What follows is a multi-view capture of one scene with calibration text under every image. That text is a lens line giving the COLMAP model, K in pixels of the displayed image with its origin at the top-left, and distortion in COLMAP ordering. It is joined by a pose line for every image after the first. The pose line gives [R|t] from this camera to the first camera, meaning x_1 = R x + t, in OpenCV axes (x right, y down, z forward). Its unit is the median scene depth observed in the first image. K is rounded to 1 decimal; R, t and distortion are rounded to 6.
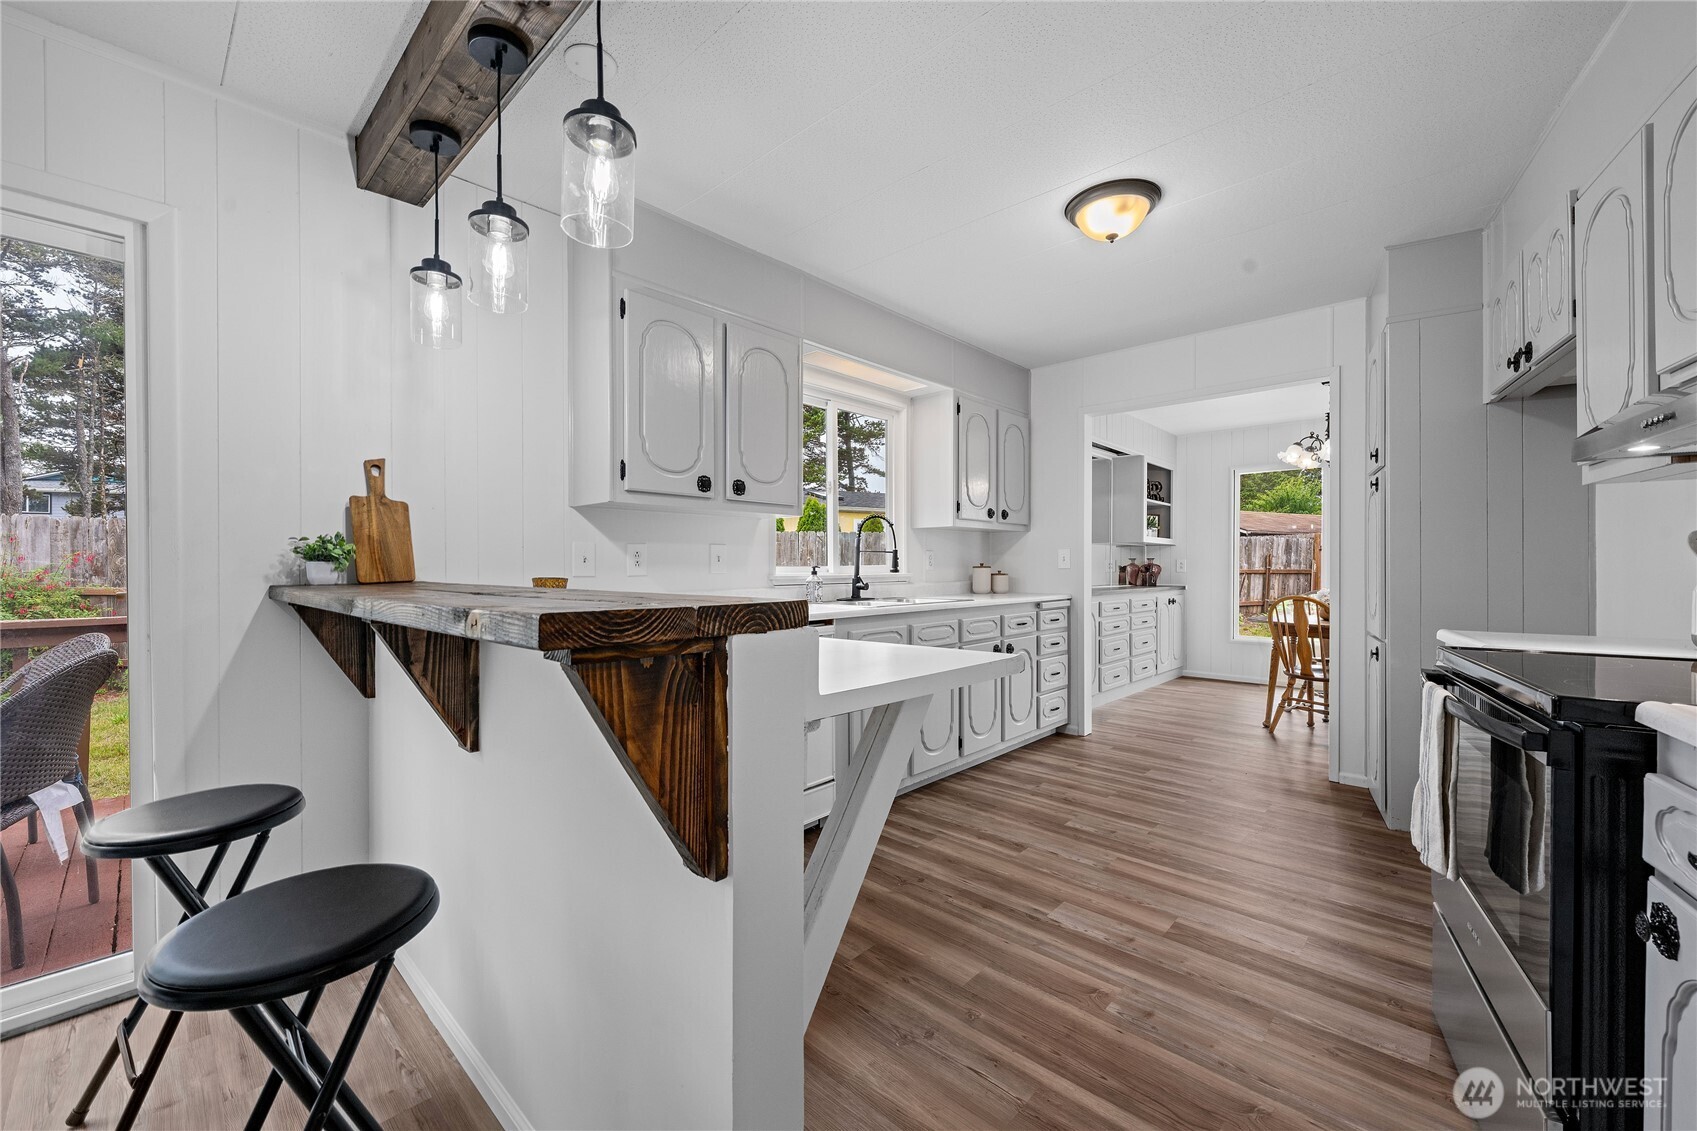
lens RADIAL K [[670.8, 0, 850.3], [0, 670.8, 567.3], [0, 0, 1]] dist [-0.001494, -0.000421]
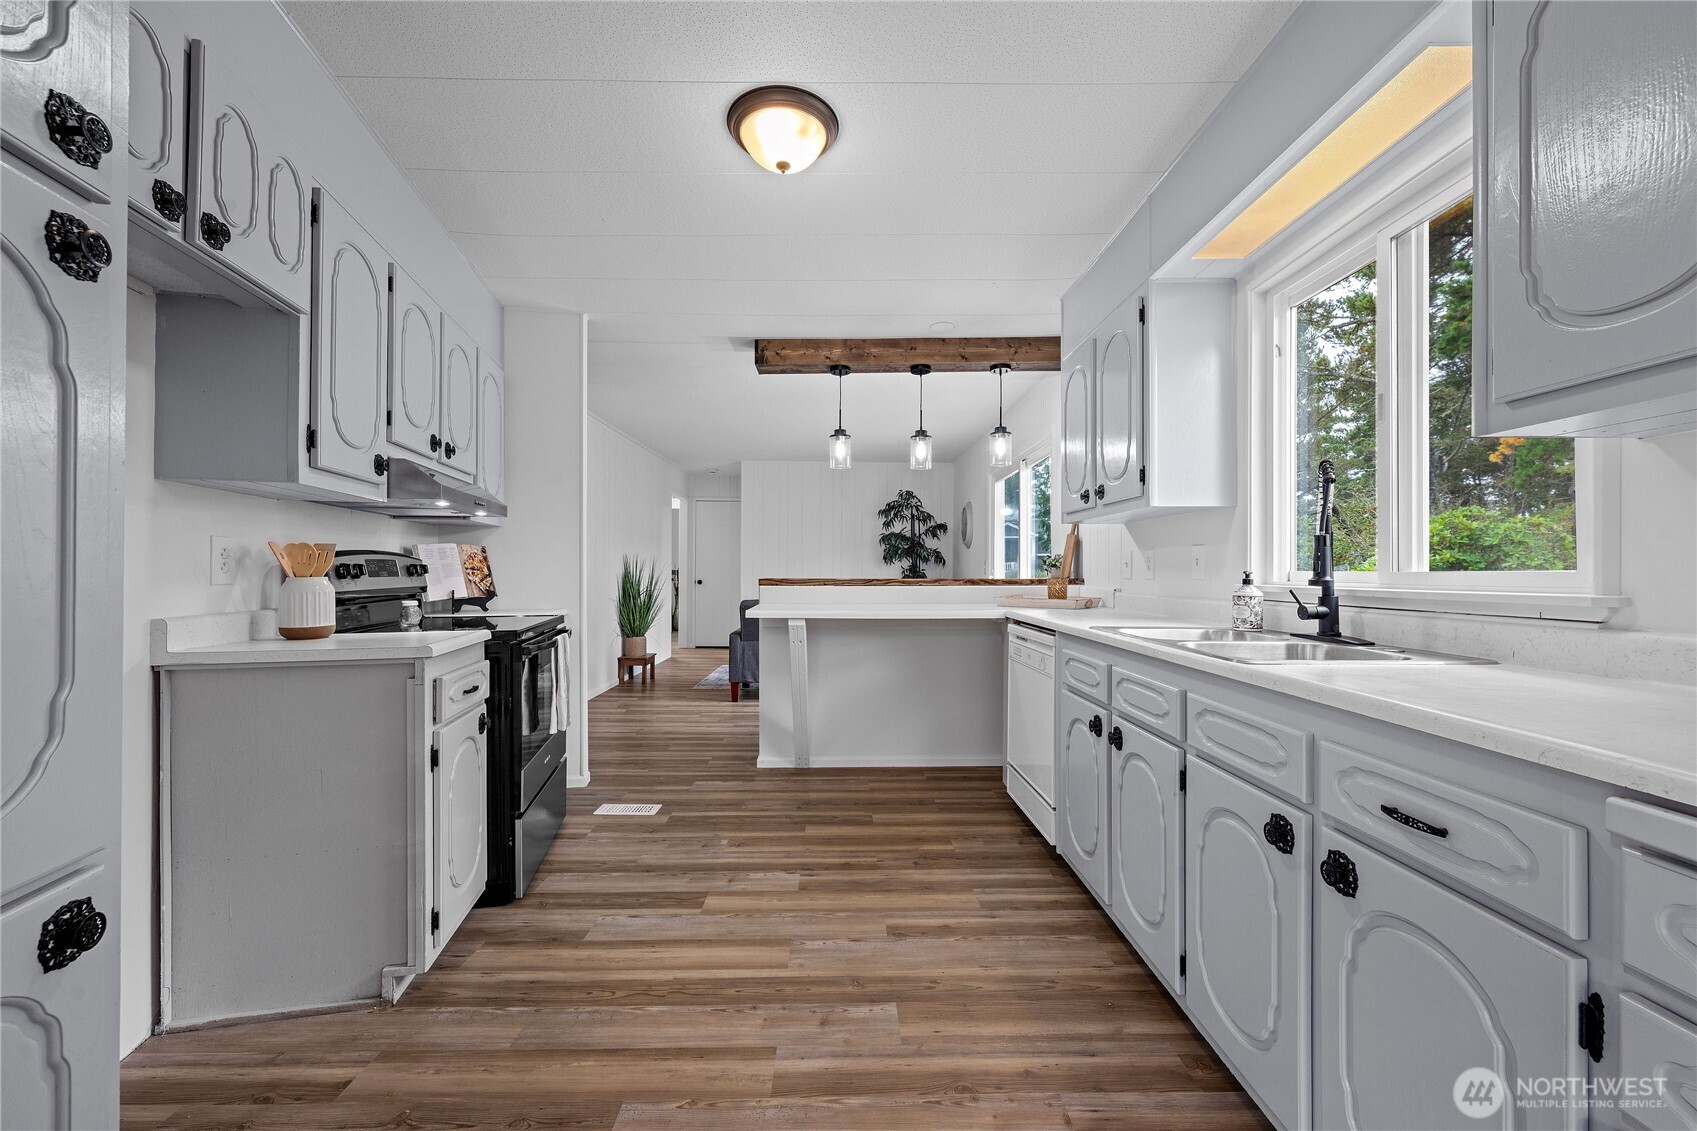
lens RADIAL K [[670.8, 0, 850.3], [0, 670.8, 567.3], [0, 0, 1]] dist [-0.001494, -0.000421]
pose [[-0.723205, 0.001812, -0.690631, 0.523703], [0.002050, 0.999998, 0.000478, -0.004720], [0.690630, -0.001070, -0.723208, 0.966601]]
